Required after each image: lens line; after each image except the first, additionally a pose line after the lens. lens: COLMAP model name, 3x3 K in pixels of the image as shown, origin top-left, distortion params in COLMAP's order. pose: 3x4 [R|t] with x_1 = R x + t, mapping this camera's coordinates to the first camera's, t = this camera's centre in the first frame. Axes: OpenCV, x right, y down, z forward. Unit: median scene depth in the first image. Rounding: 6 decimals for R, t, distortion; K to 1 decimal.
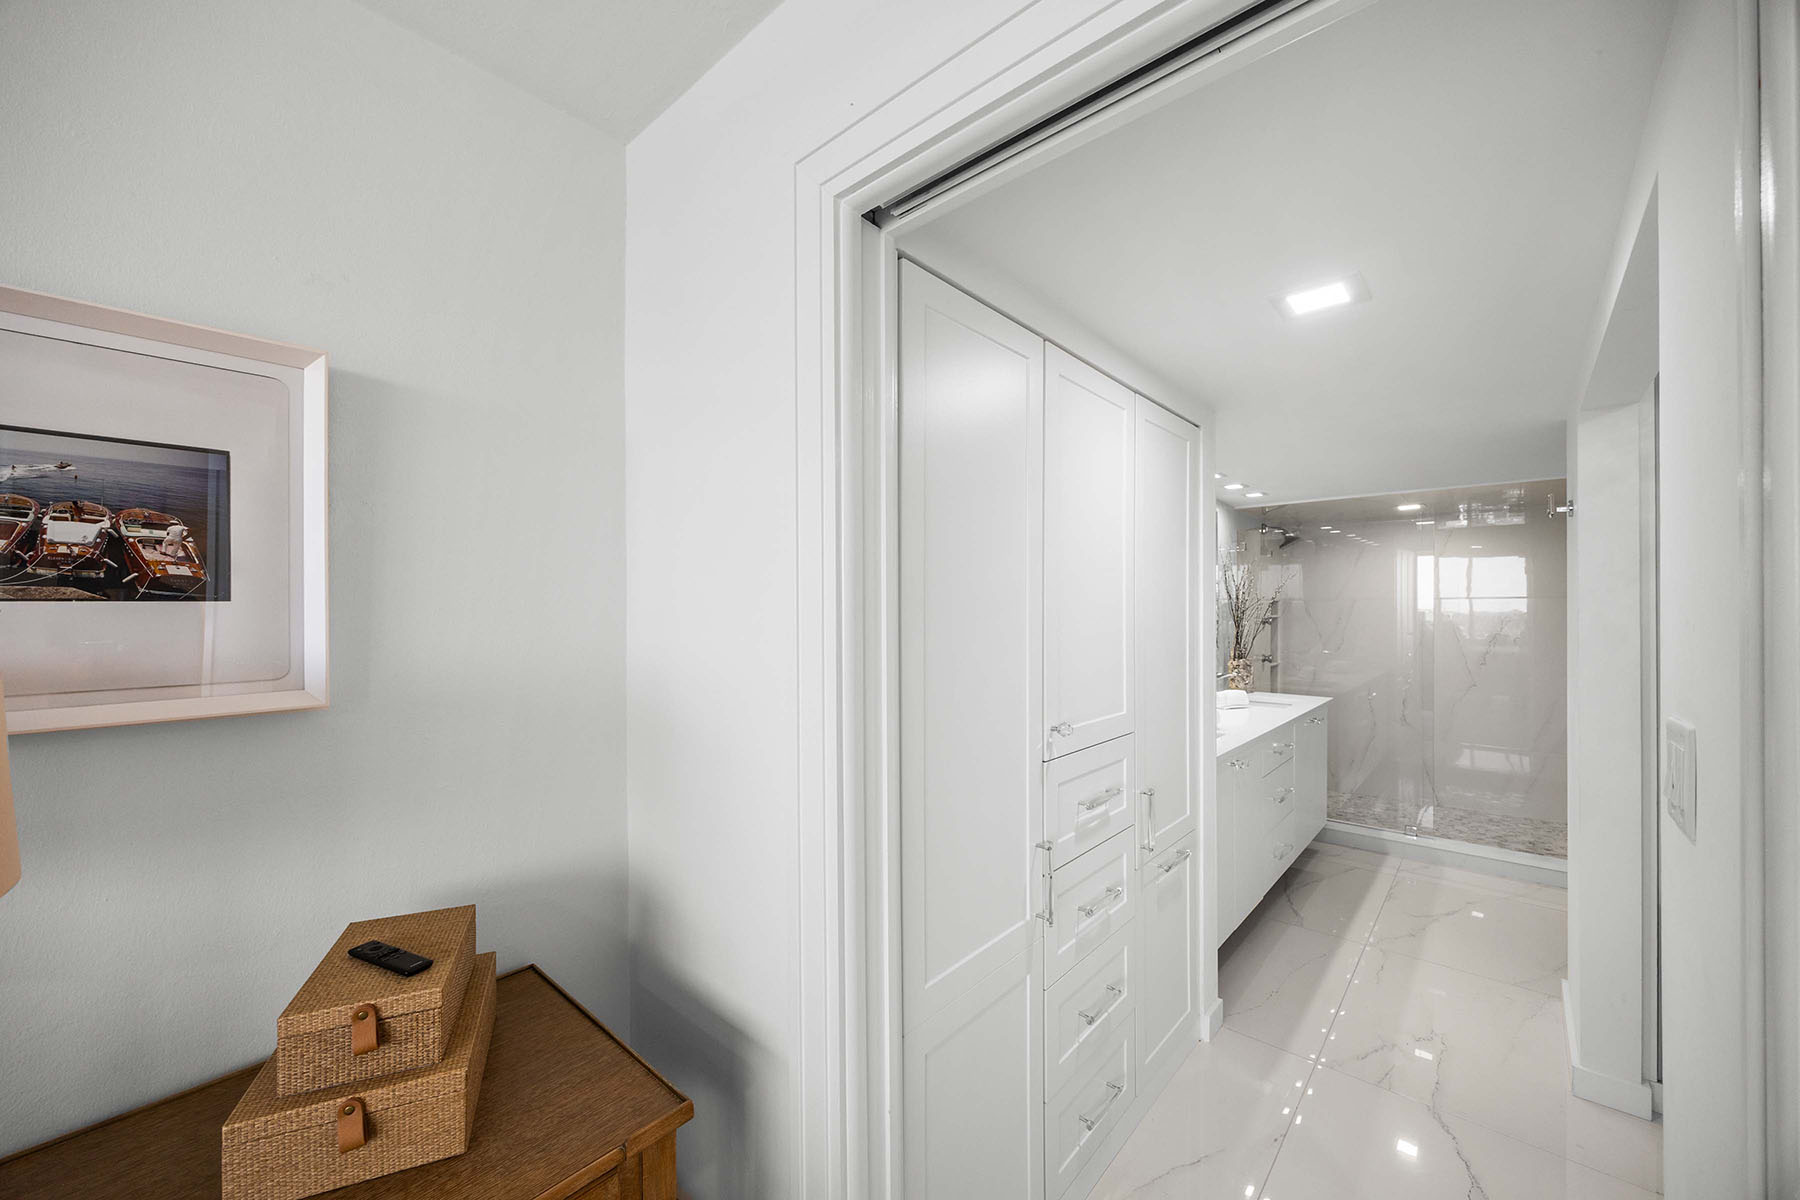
lens RADIAL K [[680.0, 0, 903.6], [0, 680.0, 608.5], [0, 0, 1]] dist [0.000354, -0.001155]
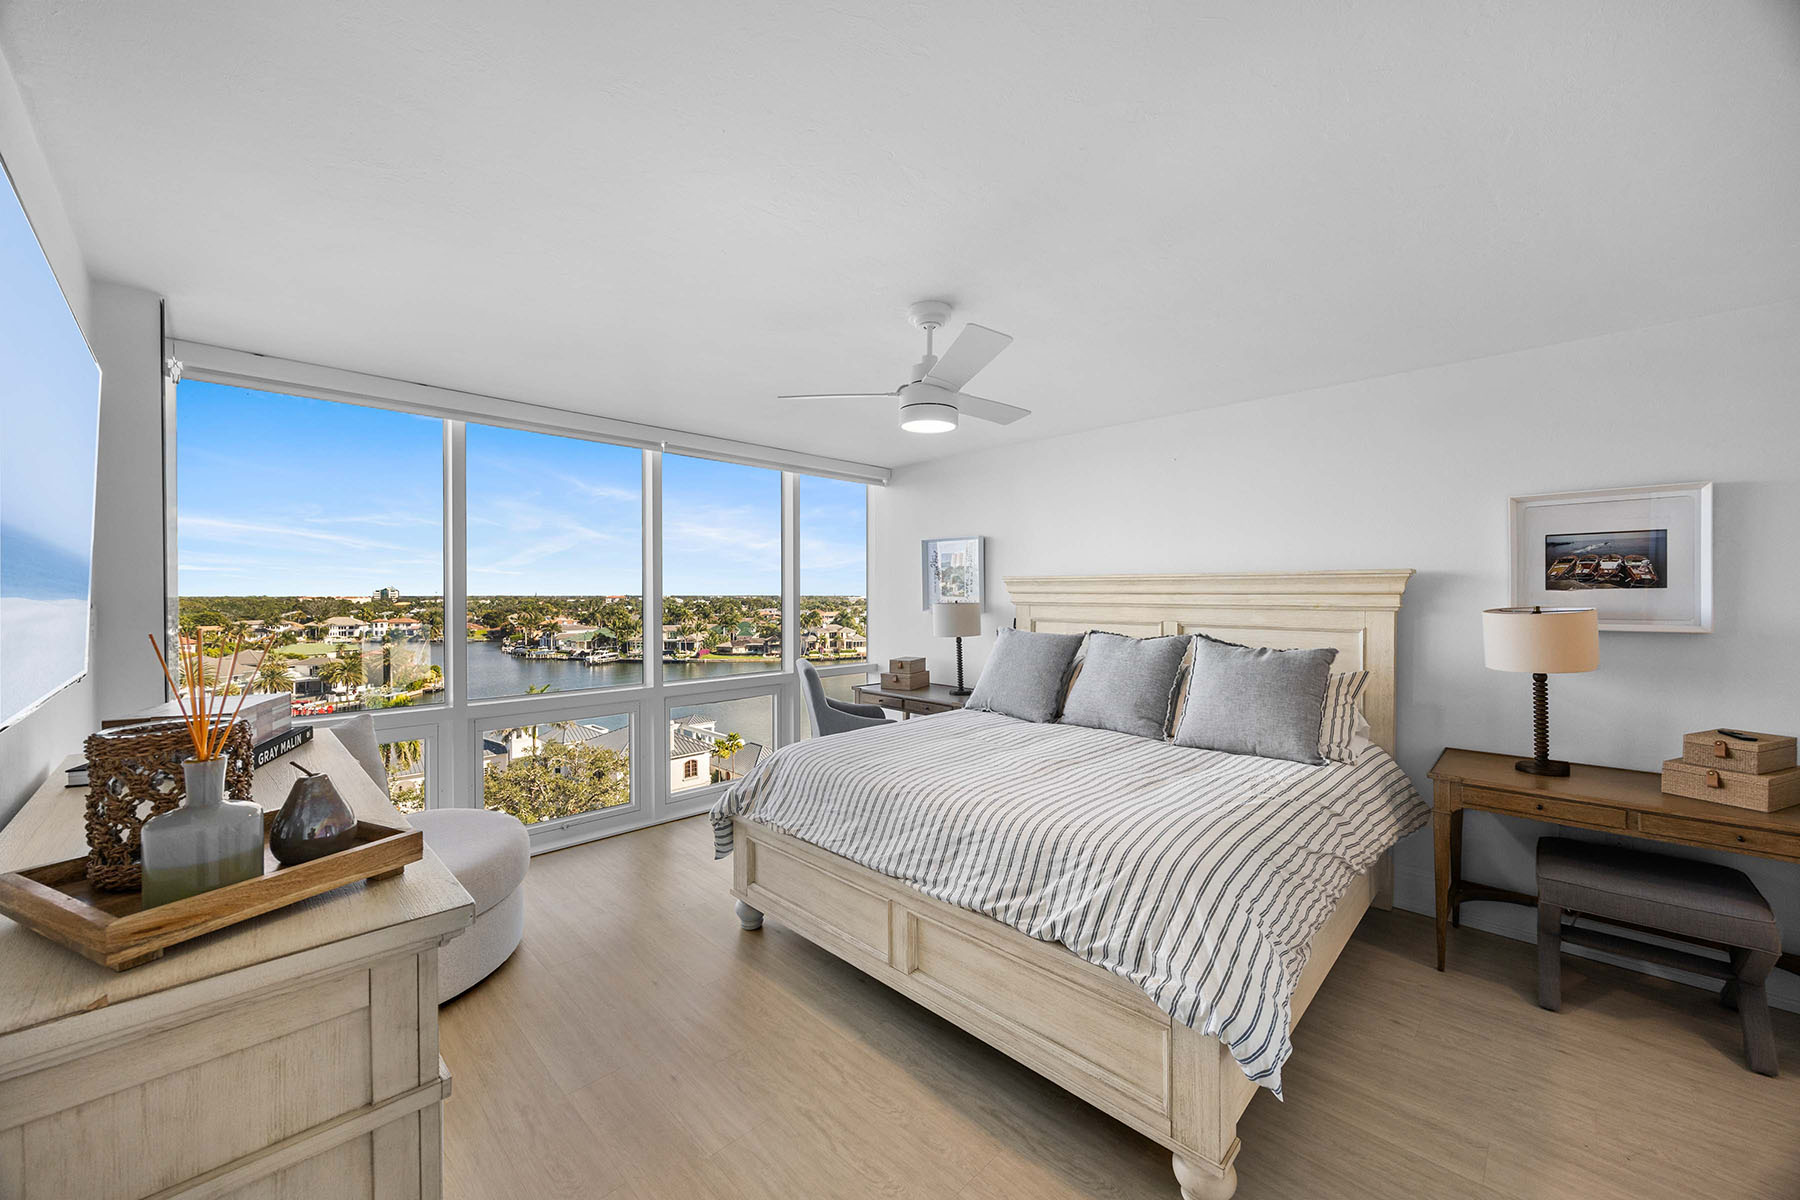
lens RADIAL K [[680.0, 0, 899.1], [0, 680.0, 603.9], [0, 0, 1]] dist [0.000354, -0.001155]
pose [[-0.043151, 0.017372, -0.998918, 1.812843], [0.006855, 0.999830, 0.017091, -0.015249], [0.999045, -0.006110, -0.043263, -1.906763]]
